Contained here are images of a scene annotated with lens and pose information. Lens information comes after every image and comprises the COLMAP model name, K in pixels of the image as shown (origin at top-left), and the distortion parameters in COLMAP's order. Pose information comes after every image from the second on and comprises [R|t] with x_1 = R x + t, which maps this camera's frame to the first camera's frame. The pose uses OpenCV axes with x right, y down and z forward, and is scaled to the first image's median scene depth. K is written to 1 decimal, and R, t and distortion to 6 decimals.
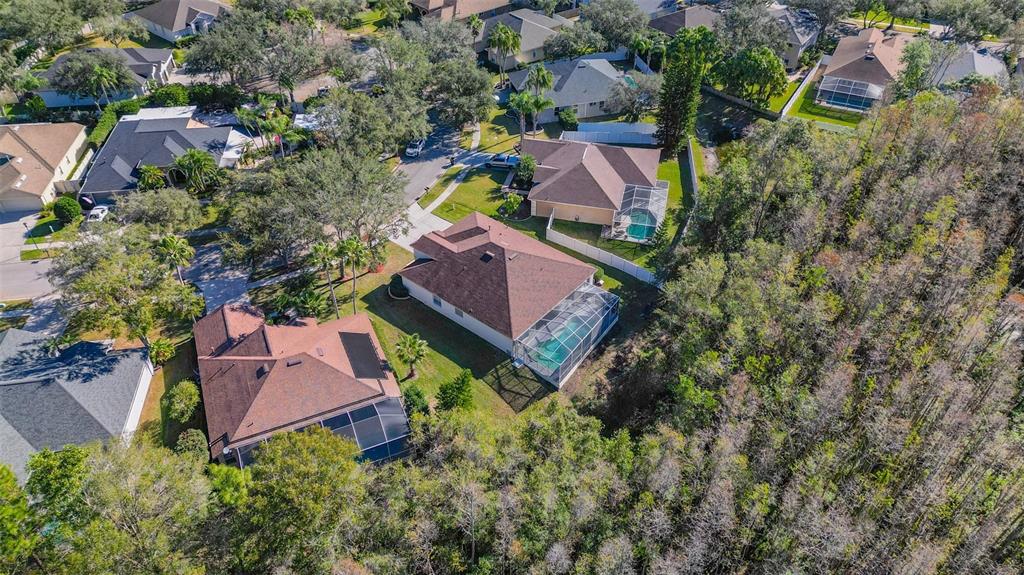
lens RADIAL K [[703.3, 0, 514.2], [0, 703.3, 287.0], [0, 0, 1]] dist [0.064234, -0.079118]
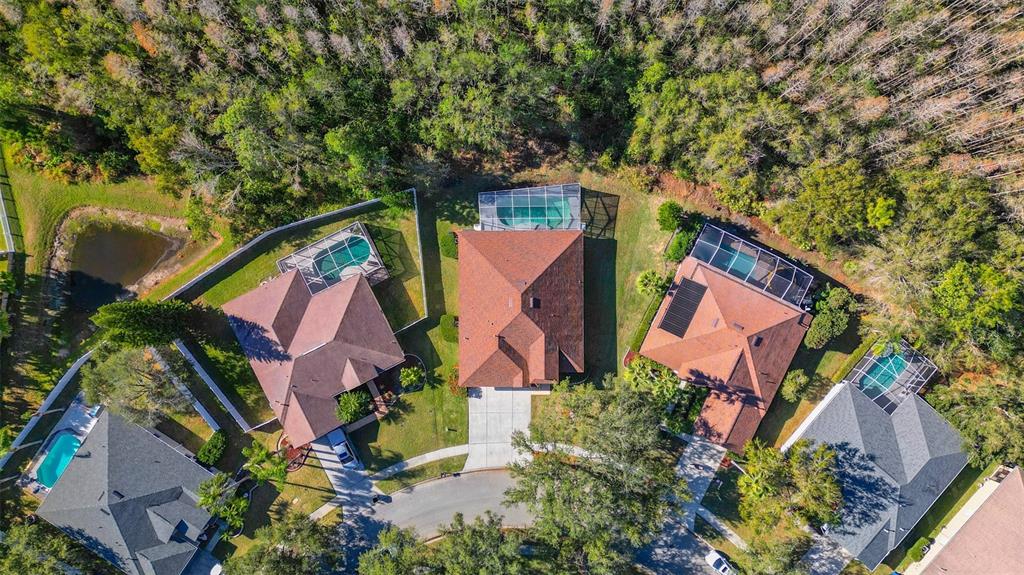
lens RADIAL K [[703.3, 0, 514.2], [0, 703.3, 287.0], [0, 0, 1]] dist [0.064234, -0.079118]
pose [[-0.643333, -0.765585, -0.001192, 0.001856], [0.495527, -0.417585, 0.761627, -0.854865], [-0.583588, 0.489389, 0.648015, 0.316482]]
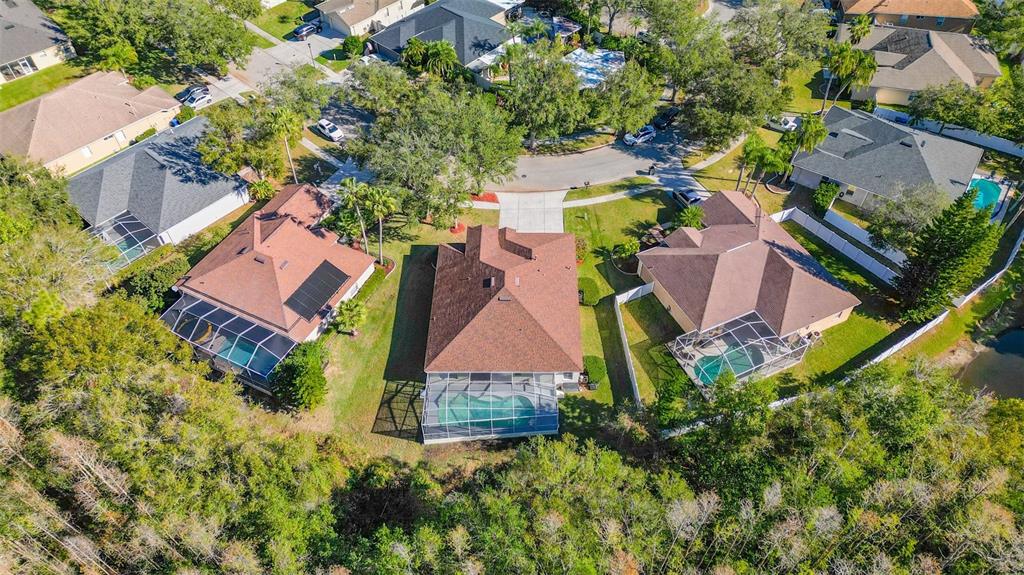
lens RADIAL K [[703.3, 0, 514.2], [0, 703.3, 287.0], [0, 0, 1]] dist [0.064234, -0.079118]
pose [[0.629029, 0.578653, -0.519118, 0.455977], [-0.490025, 0.813548, 0.313073, -0.337977], [0.603488, 0.057449, 0.795300, 0.295845]]
